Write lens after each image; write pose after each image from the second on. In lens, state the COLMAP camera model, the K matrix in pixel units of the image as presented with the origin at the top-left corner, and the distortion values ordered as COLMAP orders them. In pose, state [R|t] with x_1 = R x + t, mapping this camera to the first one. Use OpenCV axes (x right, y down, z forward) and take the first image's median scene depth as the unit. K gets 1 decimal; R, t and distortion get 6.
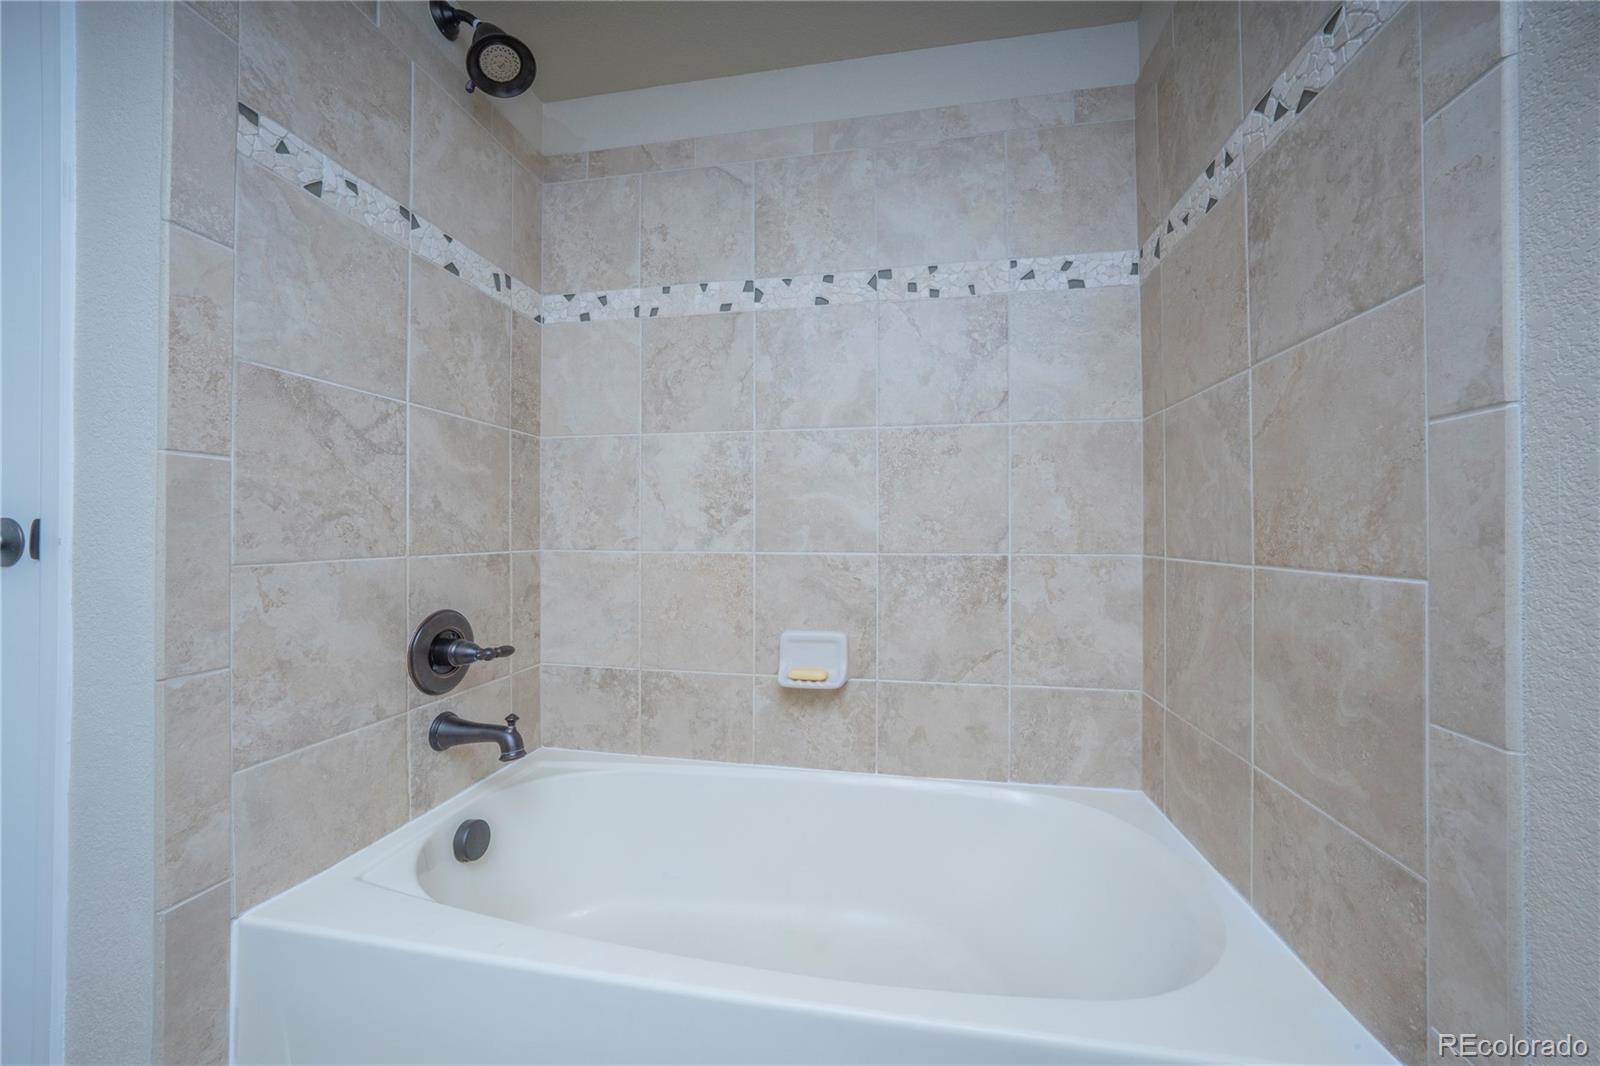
lens RADIAL K [[583.0, 0, 804.6], [0, 583.0, 527.5], [0, 0, 1]] dist [-0.008489, 0.000133]
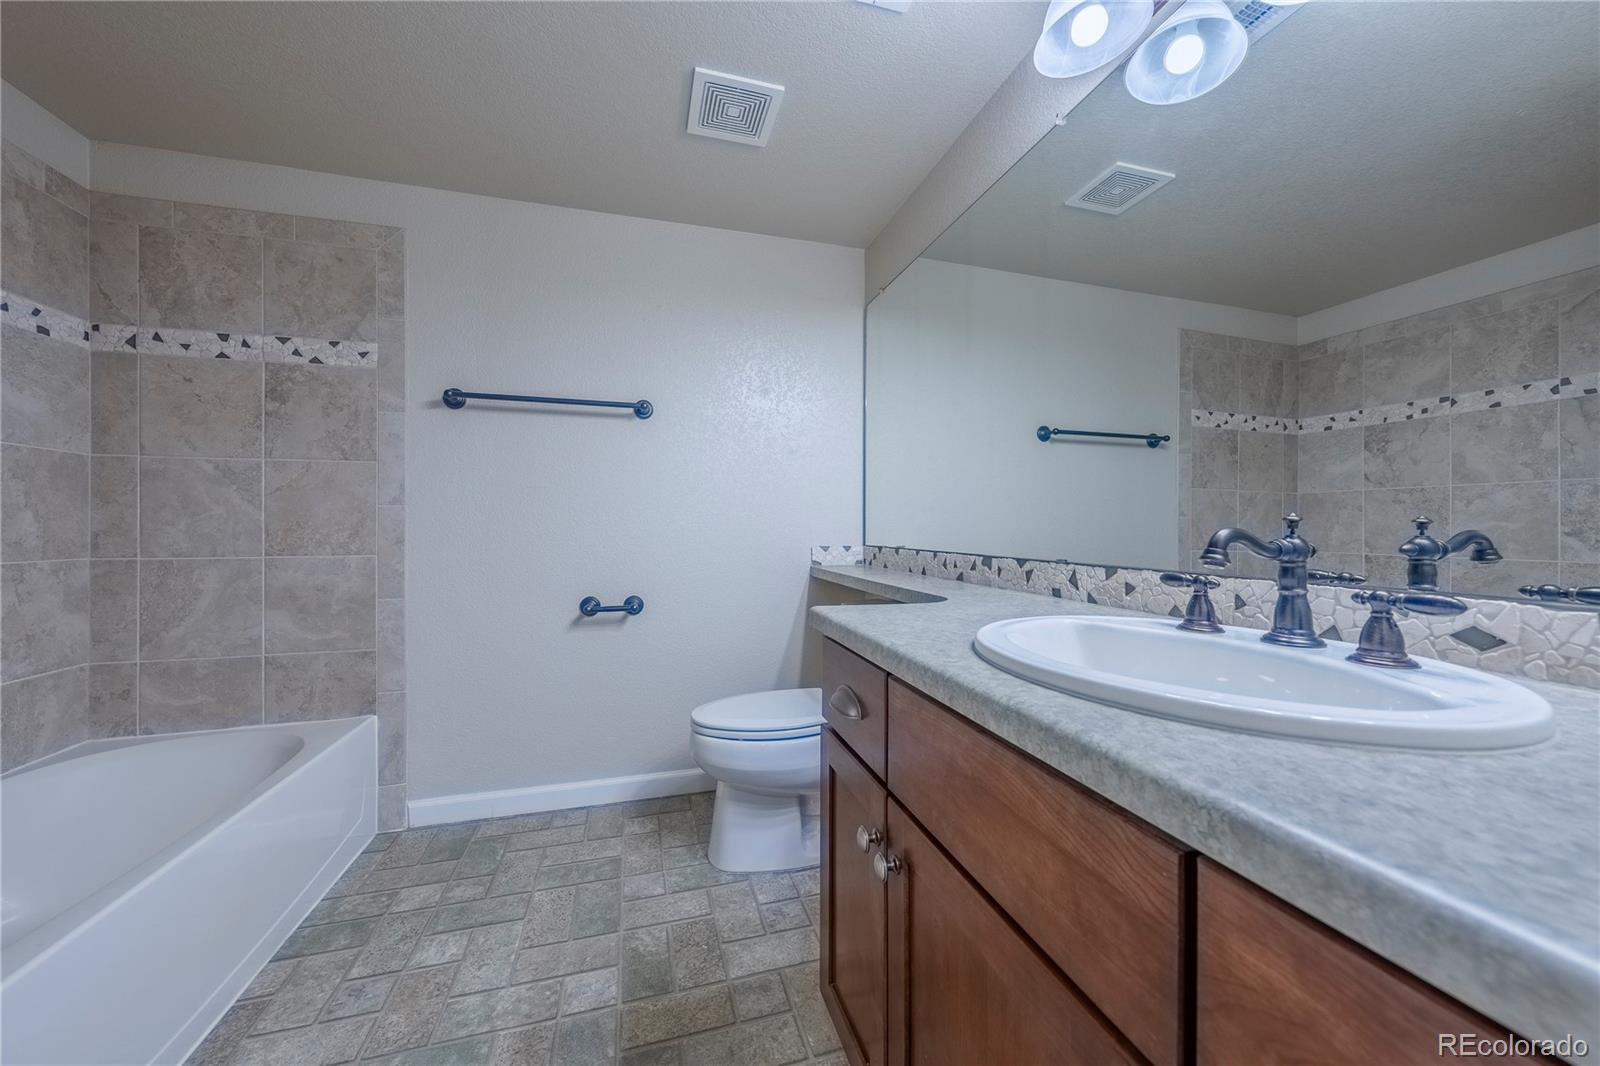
lens RADIAL K [[583.0, 0, 806.3], [0, 583.0, 529.3], [0, 0, 1]] dist [-0.008489, 0.000133]
pose [[-0.420081, -0.002434, 0.907483, -1.255733], [-0.008528, 0.999963, -0.001265, -0.030020], [-0.907446, -0.008270, -0.420087, 0.085548]]
